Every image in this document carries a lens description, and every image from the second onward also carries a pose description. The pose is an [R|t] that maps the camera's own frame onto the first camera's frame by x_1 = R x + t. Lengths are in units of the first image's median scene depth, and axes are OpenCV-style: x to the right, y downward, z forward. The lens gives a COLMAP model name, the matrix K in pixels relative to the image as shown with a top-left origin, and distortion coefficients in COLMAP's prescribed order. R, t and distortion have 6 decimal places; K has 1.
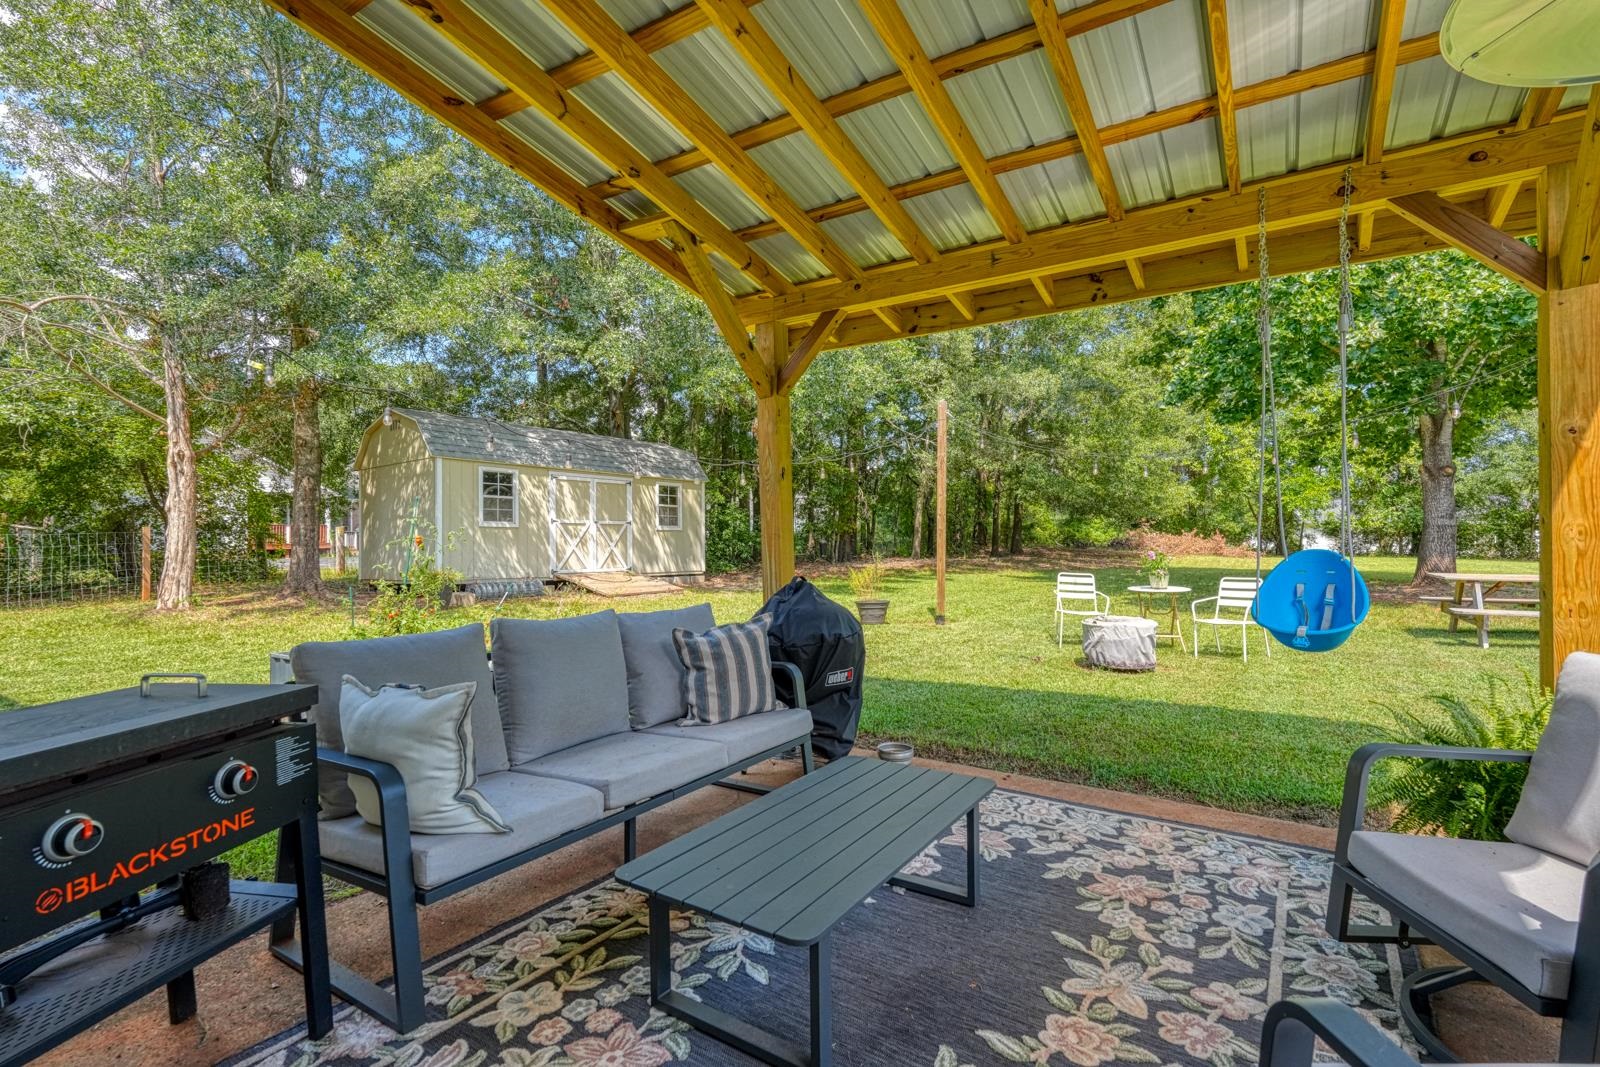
lens RADIAL K [[834.9, 0, 816.7], [0, 834.9, 539.6], [0, 0, 1]] dist [0.002718, -0.000352]
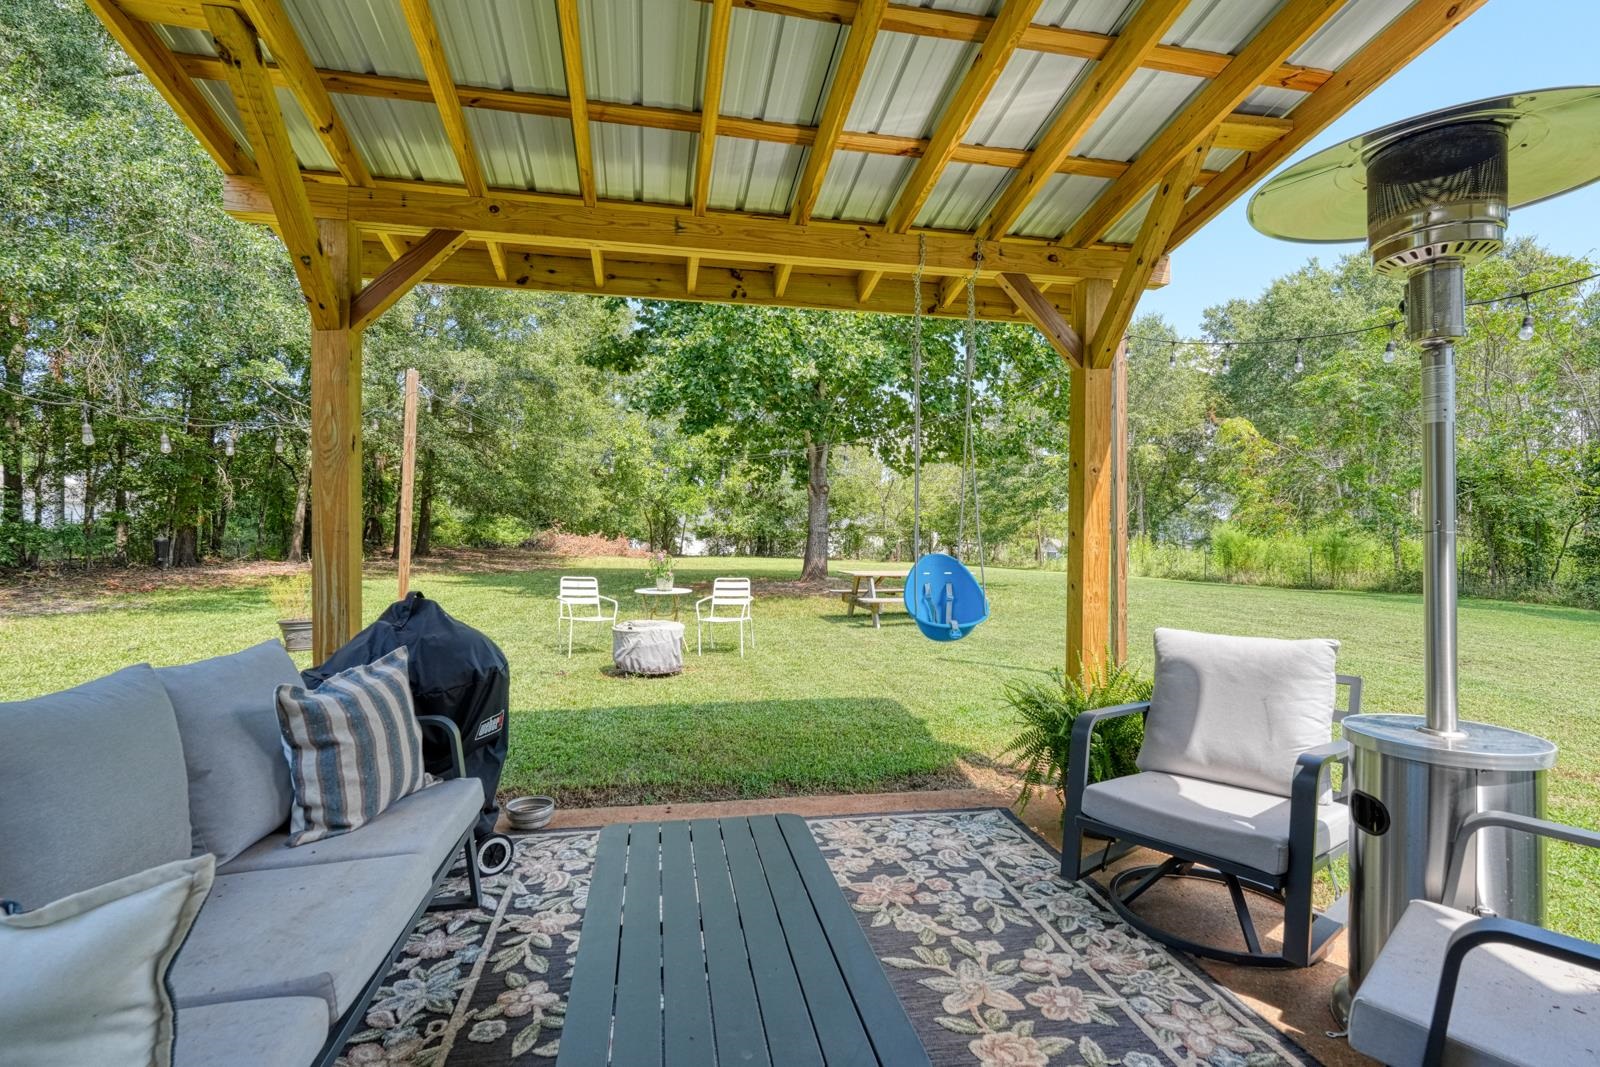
lens RADIAL K [[834.9, 0, 802.2], [0, 834.9, 534.3], [0, 0, 1]] dist [0.002718, -0.000352]
pose [[0.683230, 0.015629, 0.730036, -0.234438], [-0.011799, 0.999877, -0.010363, -0.000854], [-0.730108, -0.001534, 0.683330, 0.204868]]
